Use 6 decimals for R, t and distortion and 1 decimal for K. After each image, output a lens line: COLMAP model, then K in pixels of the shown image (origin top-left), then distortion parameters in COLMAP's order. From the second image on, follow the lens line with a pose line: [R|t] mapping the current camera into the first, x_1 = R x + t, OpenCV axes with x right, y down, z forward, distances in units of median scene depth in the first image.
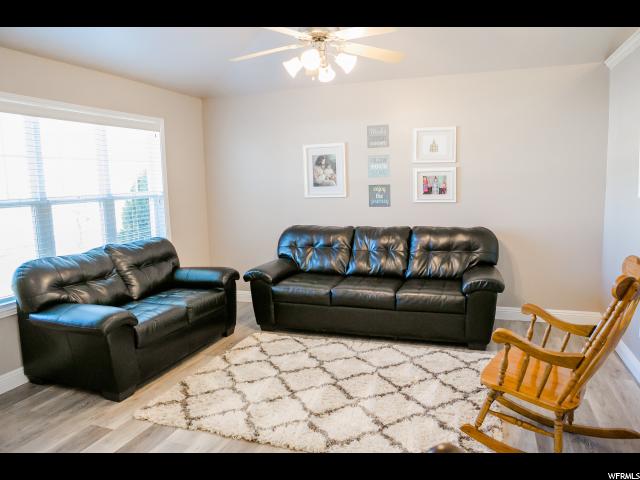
lens RADIAL K [[462.3, 0, 320.0], [0, 462.3, 240.0], [0, 0, 1]] dist [-0.121270, 0.088512]
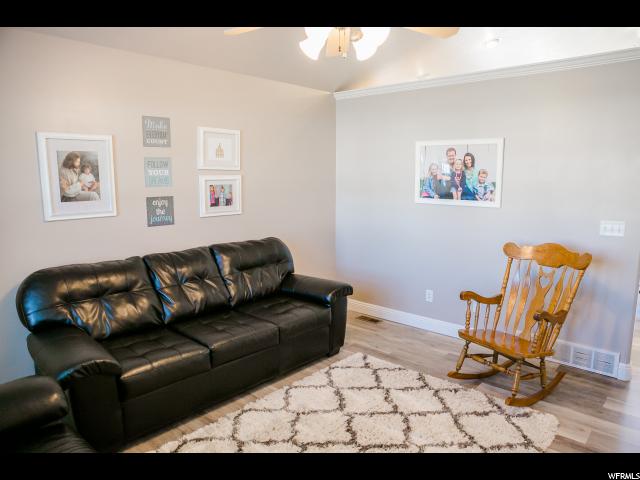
lens RADIAL K [[440.2, 0, 320.0], [0, 440.2, 240.0], [0, 0, 1]] dist [-0.113454, 0.078552]
pose [[0.379423, -0.110934, 0.918549, -0.458720], [0.106462, 0.991426, 0.075760, -0.080473], [-0.919078, 0.069045, 0.387981, 0.521125]]
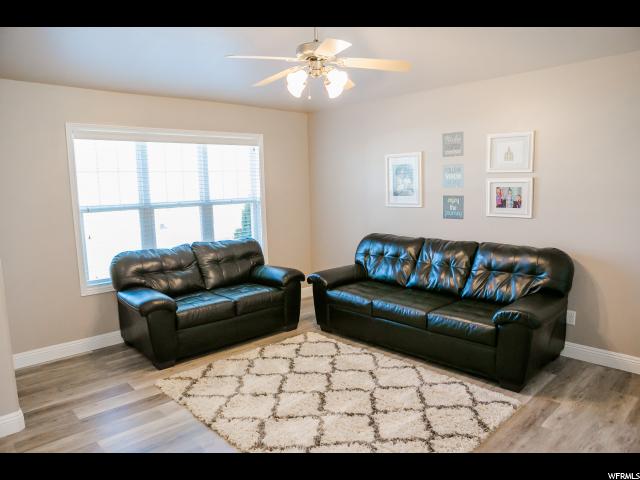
lens RADIAL K [[440.2, 0, 320.0], [0, 440.2, 240.0], [0, 0, 1]] dist [-0.113454, 0.078552]
pose [[0.891281, 0.060844, -0.449350, 0.311262], [-0.057041, 0.998129, 0.022011, -0.035328], [0.449849, 0.006014, 0.893085, 0.084032]]
